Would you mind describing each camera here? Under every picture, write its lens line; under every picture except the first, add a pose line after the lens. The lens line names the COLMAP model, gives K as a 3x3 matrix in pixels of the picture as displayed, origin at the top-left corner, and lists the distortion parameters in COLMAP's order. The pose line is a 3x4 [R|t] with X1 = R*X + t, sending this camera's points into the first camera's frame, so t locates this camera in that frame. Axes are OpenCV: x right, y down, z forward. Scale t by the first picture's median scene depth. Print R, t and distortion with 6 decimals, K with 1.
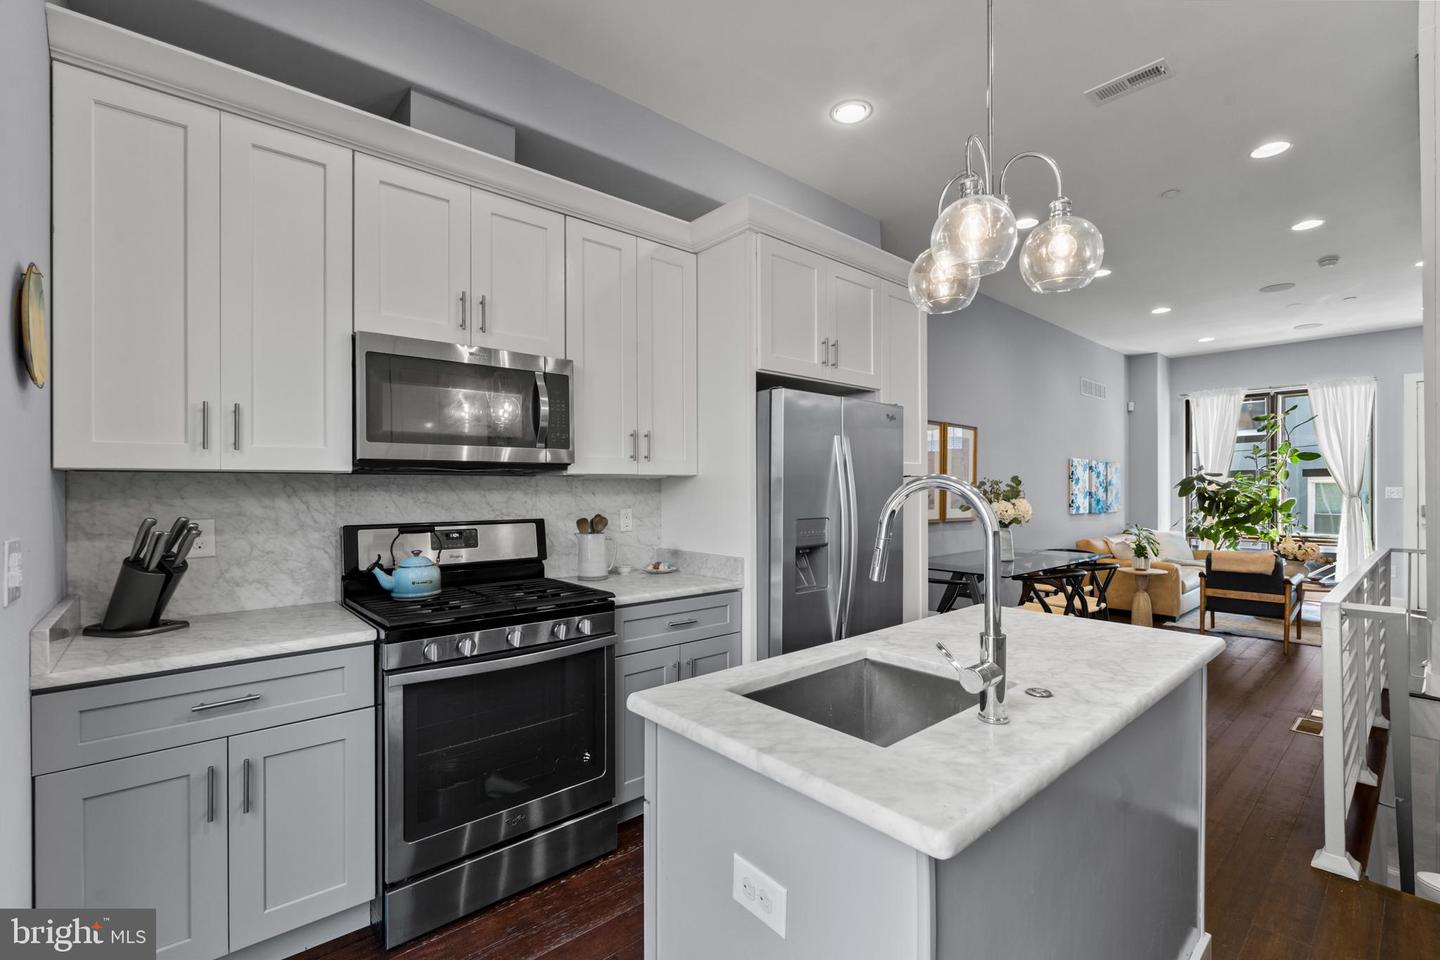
lens RADIAL K [[627.6, 0, 726.3], [0, 627.6, 481.4], [0, 0, 1]] dist [-0.002506, -0.000554]
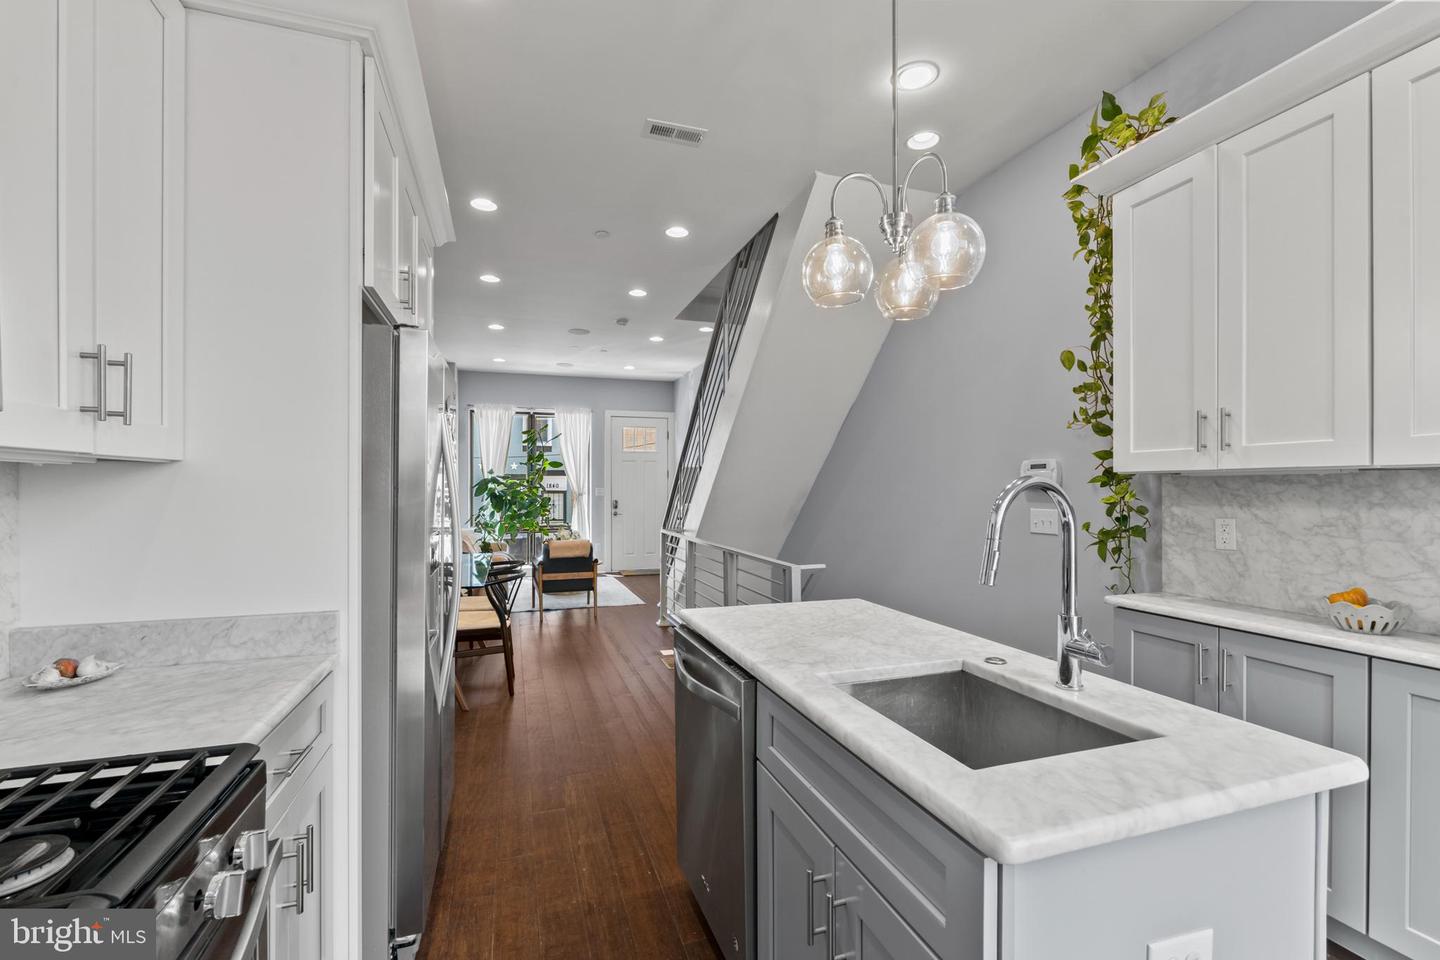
lens RADIAL K [[627.6, 0, 719.3], [0, 627.6, 483.9], [0, 0, 1]] dist [-0.002506, -0.000554]
pose [[0.387579, 0.007920, 0.921802, -0.361723], [-0.010483, 0.999936, -0.004184, 0.005911], [-0.921777, -0.008041, 0.387637, 0.463843]]
